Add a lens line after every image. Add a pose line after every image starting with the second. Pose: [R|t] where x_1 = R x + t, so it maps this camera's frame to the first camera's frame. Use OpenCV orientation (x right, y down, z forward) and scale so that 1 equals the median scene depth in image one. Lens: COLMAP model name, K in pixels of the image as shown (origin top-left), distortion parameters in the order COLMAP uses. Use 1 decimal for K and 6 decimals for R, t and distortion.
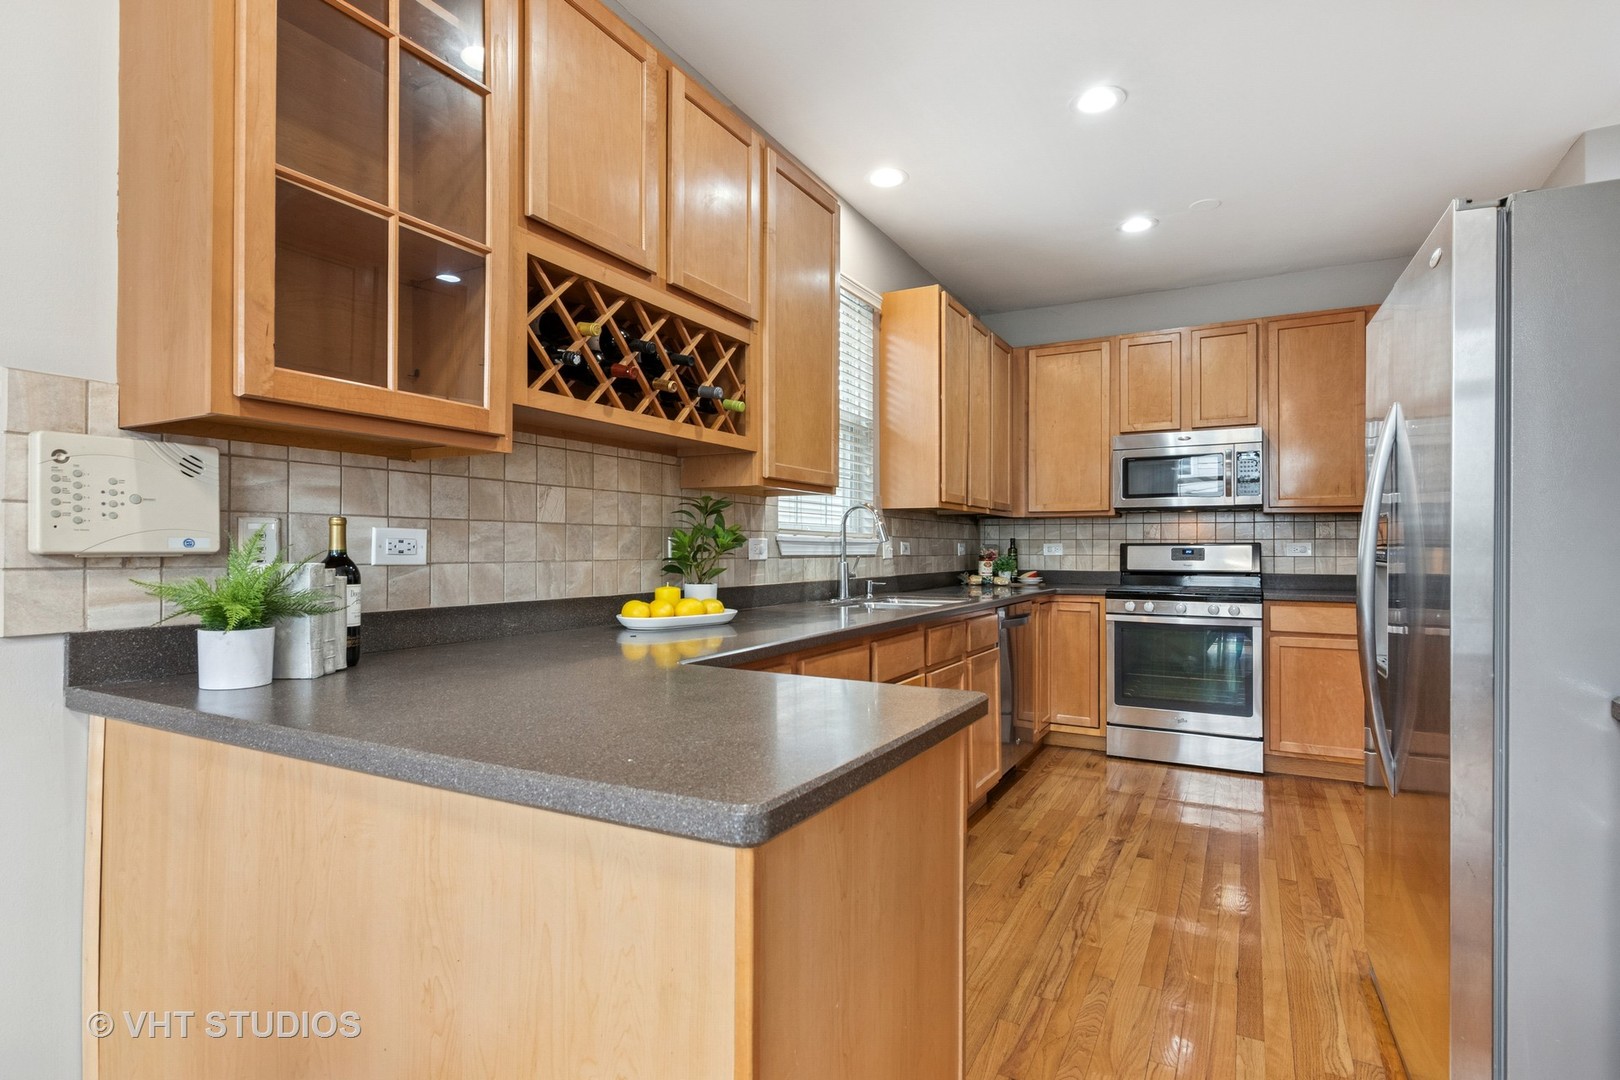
lens RADIAL K [[795.6, 0, 815.8], [0, 795.6, 542.4], [0, 0, 1]] dist [-0.003764, -0.007266]
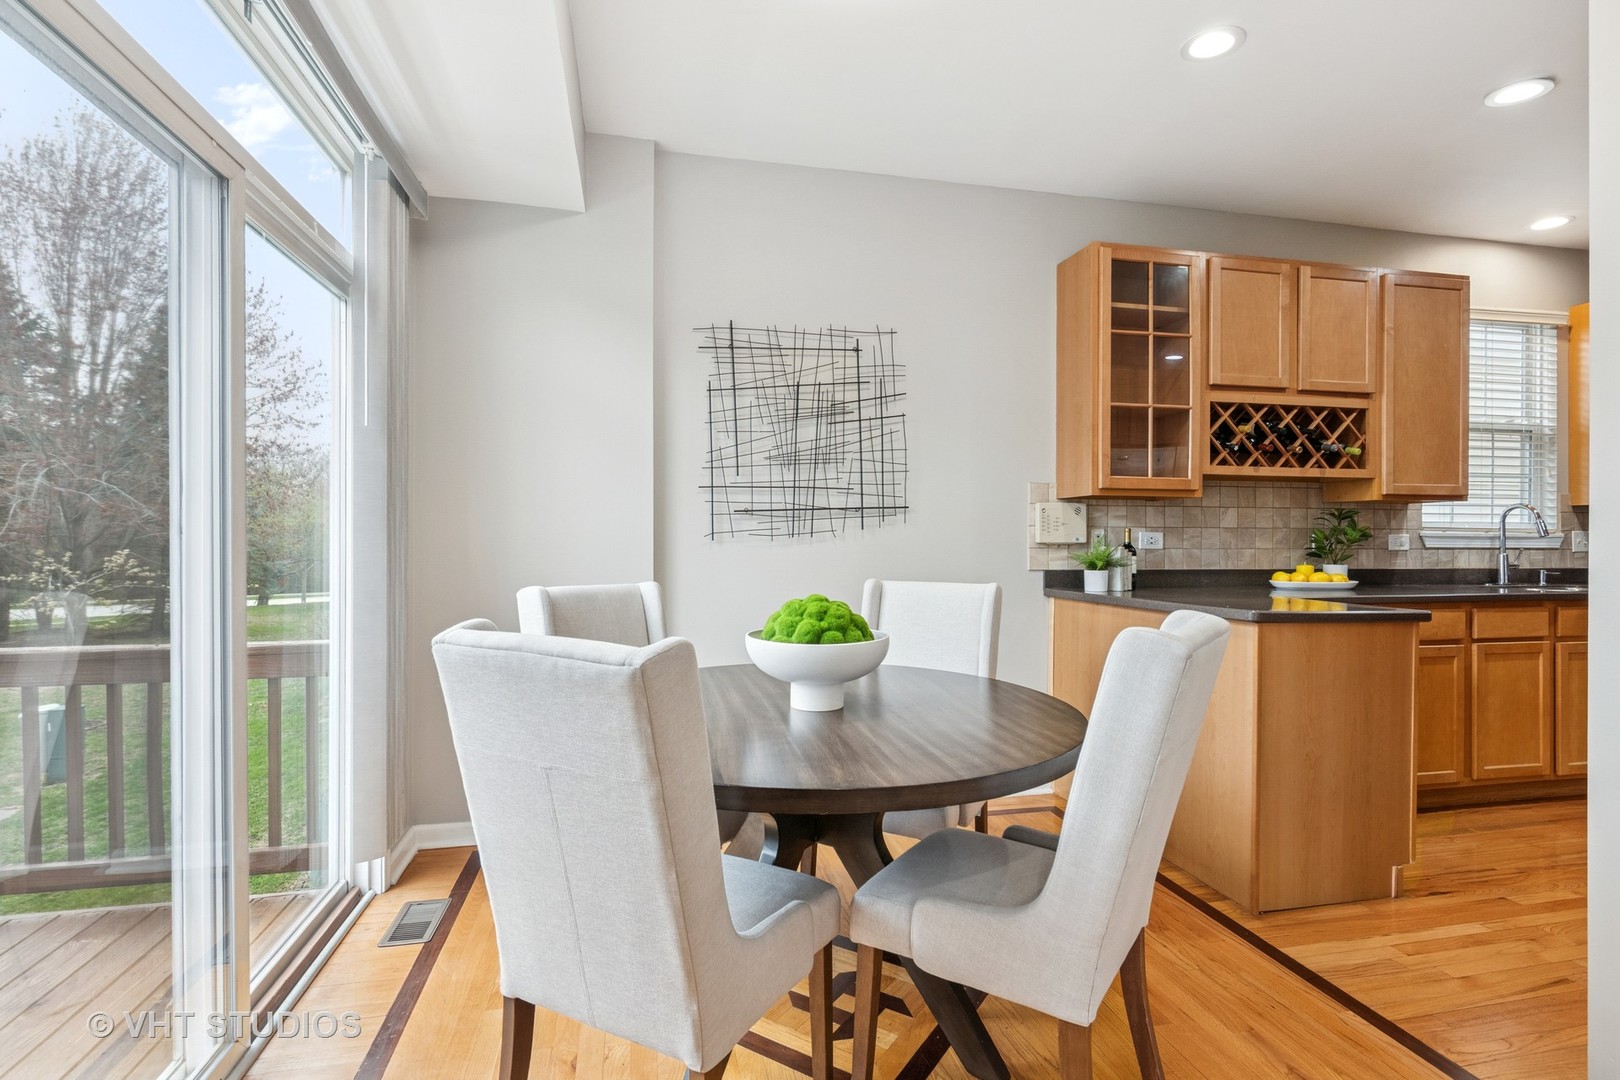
lens RADIAL K [[795.6, 0, 793.8], [0, 795.6, 548.3], [0, 0, 1]] dist [-0.003764, -0.007266]
pose [[0.640837, 0.002980, -0.767671, 0.308859], [0.005495, 0.999949, 0.008469, 0.001183], [0.767657, -0.009646, 0.640788, -0.678238]]
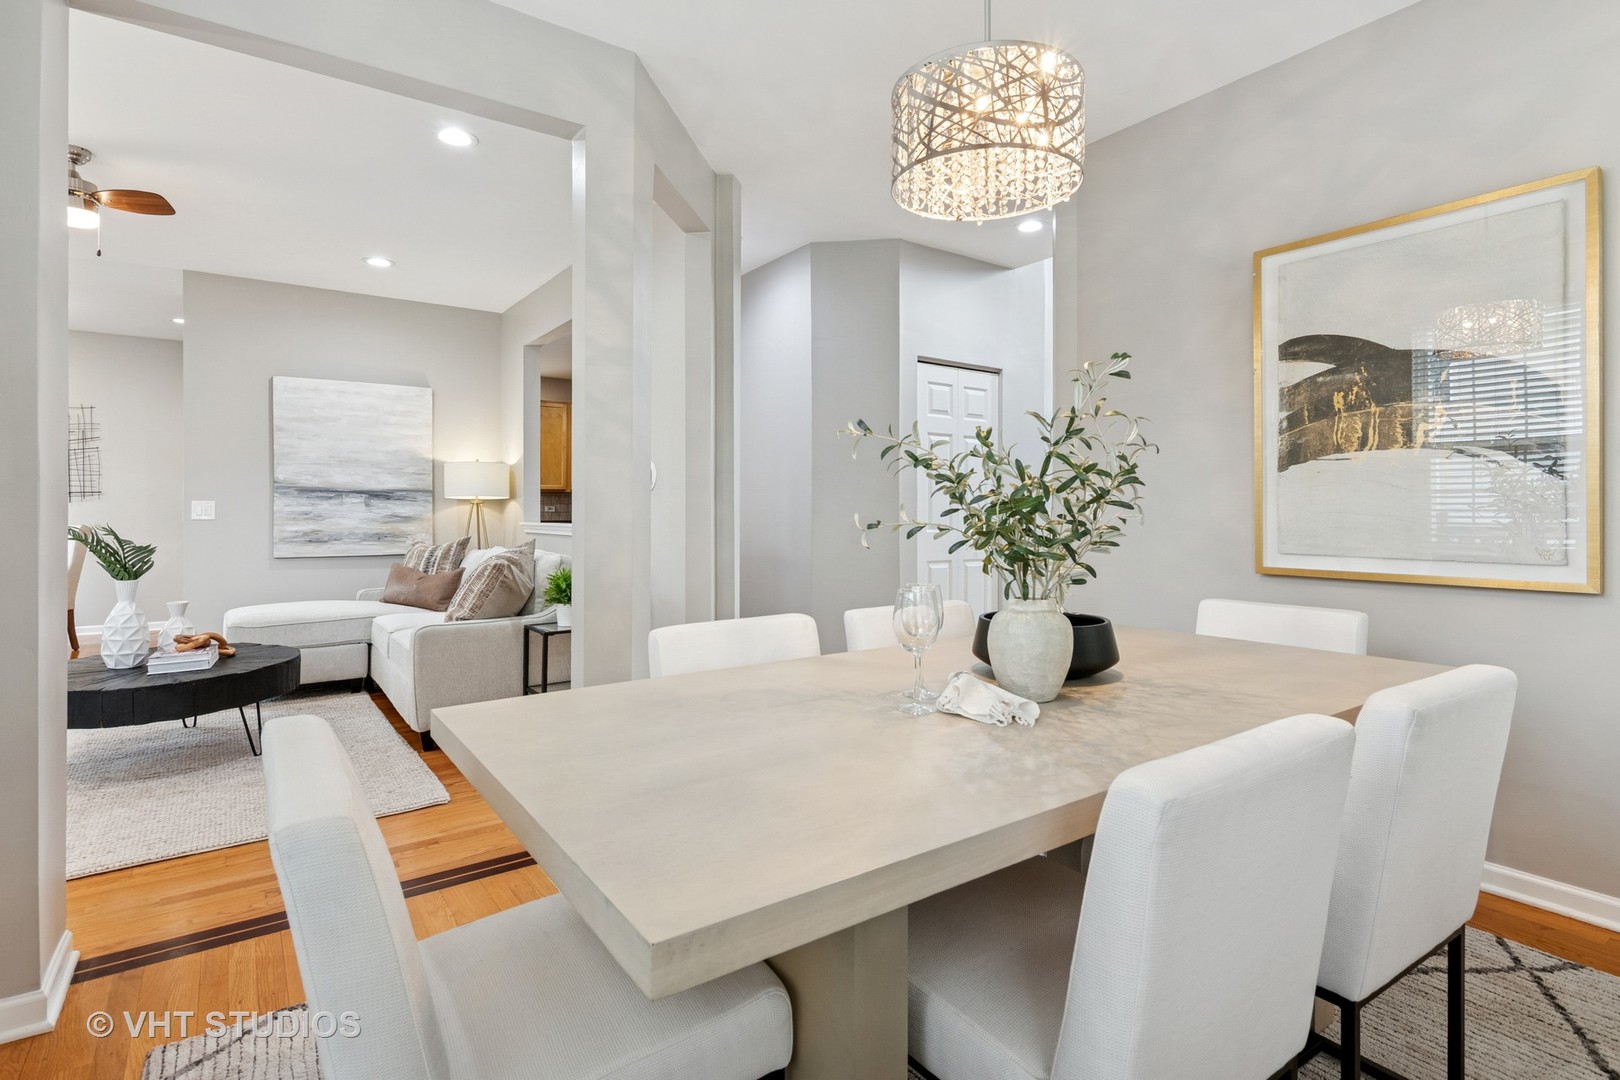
lens RADIAL K [[795.6, 0, 831.7], [0, 795.6, 506.2], [0, 0, 1]] dist [-0.003764, -0.007266]
pose [[0.906233, -0.009355, -0.422674, 2.571425], [0.008910, 0.999956, -0.003027, 0.019973], [0.422684, -0.001023, 0.906277, -1.030788]]
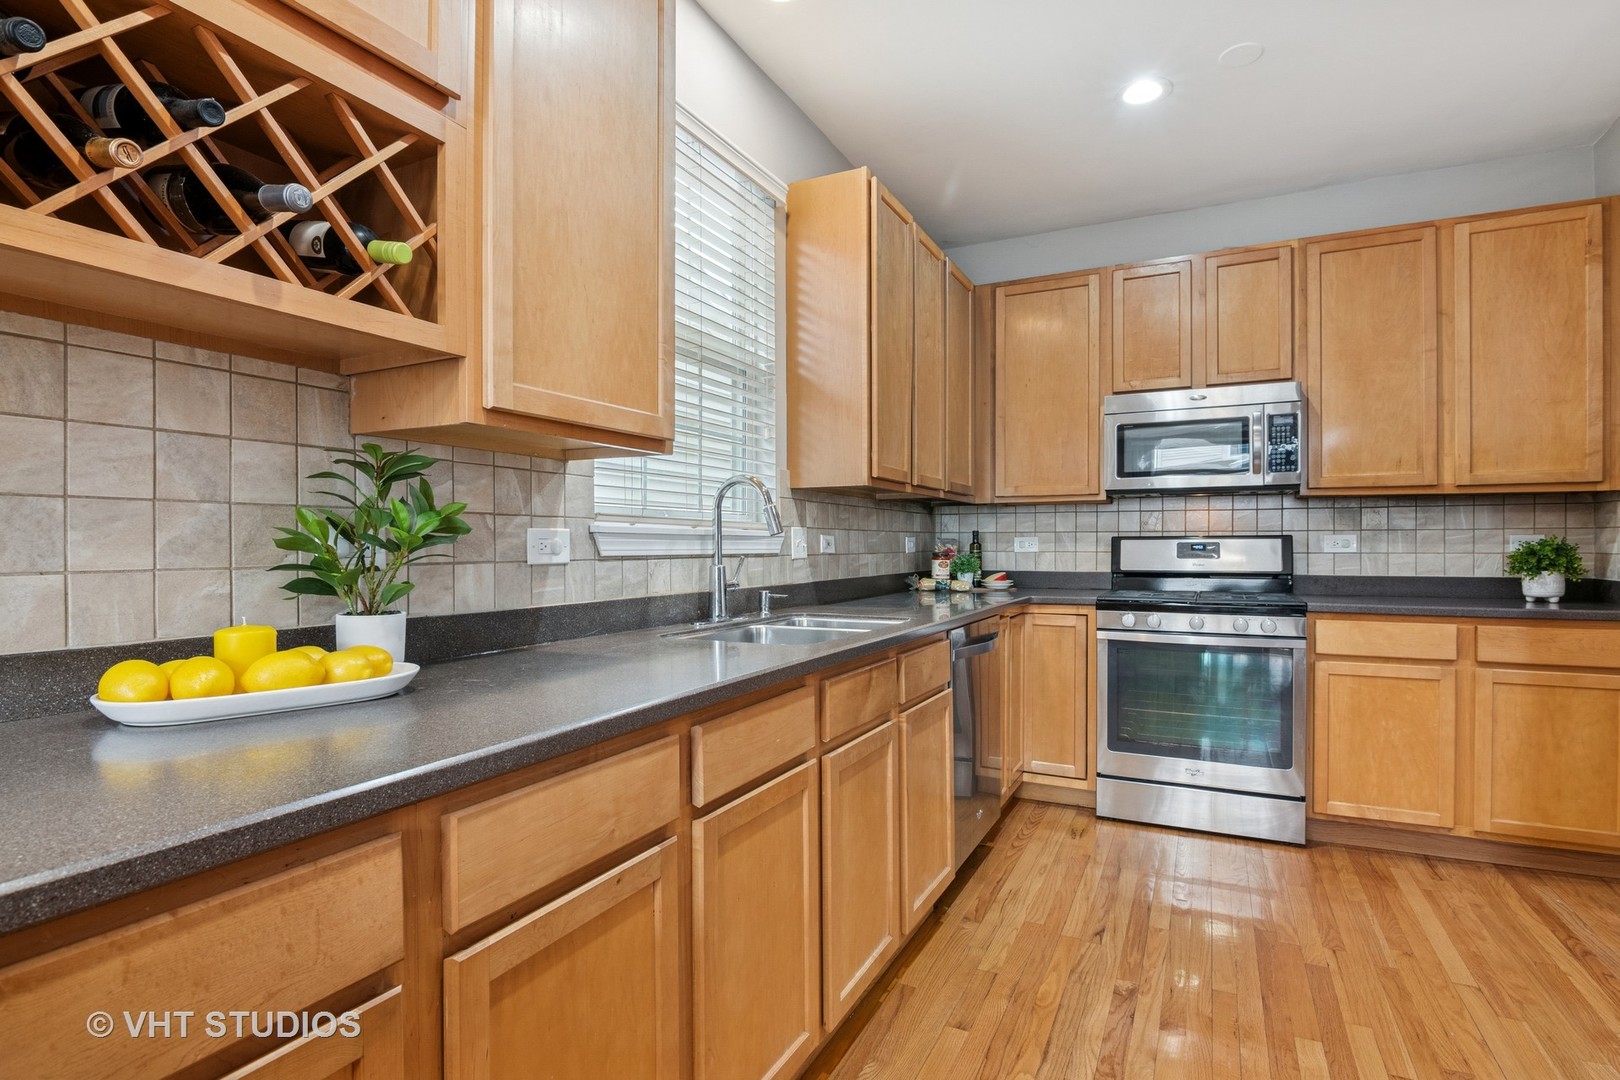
lens RADIAL K [[795.6, 0, 825.3], [0, 795.6, 547.6], [0, 0, 1]] dist [-0.003764, -0.007266]
pose [[0.998890, -0.003086, 0.047002, 0.109804], [0.002488, 0.999915, 0.012773, 0.002449], [-0.047037, -0.012642, 0.998813, 0.389867]]
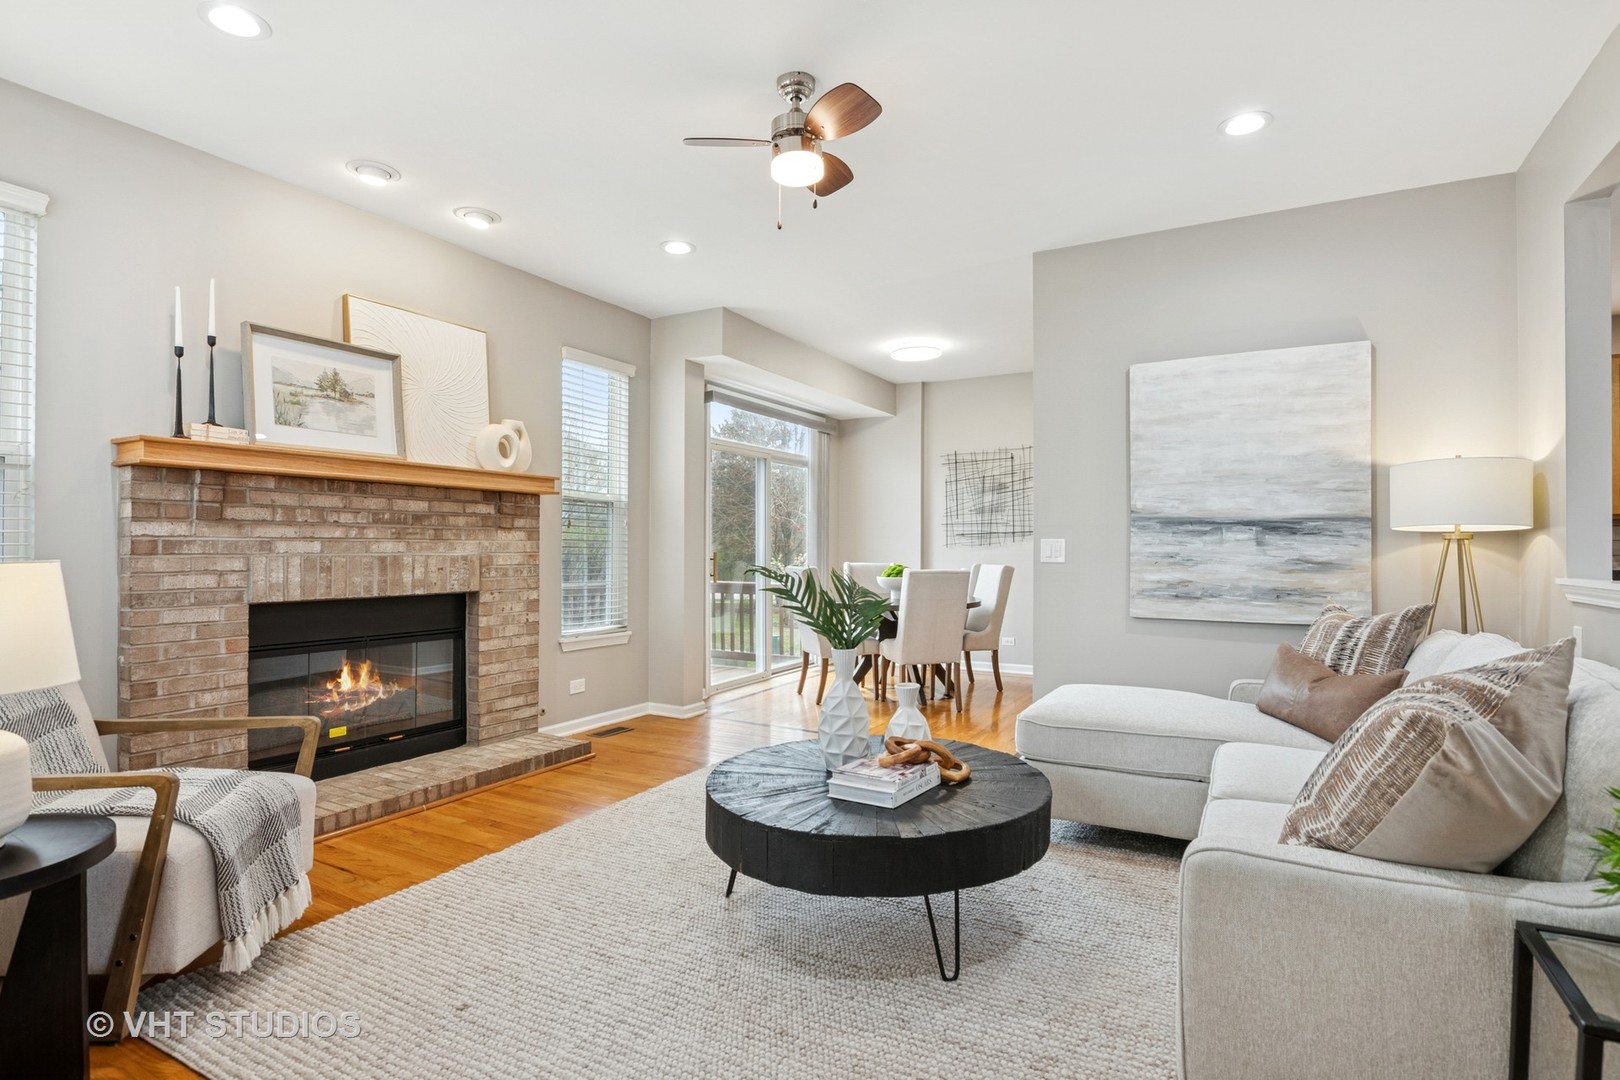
lens RADIAL K [[795.6, 0, 824.2], [0, 795.6, 549.1], [0, 0, 1]] dist [-0.003764, -0.007266]
pose [[-0.020039, -0.004520, -0.999789, 1.956552], [0.003424, 0.999984, -0.004589, 0.013404], [0.999793, -0.003515, -0.020024, -0.390125]]
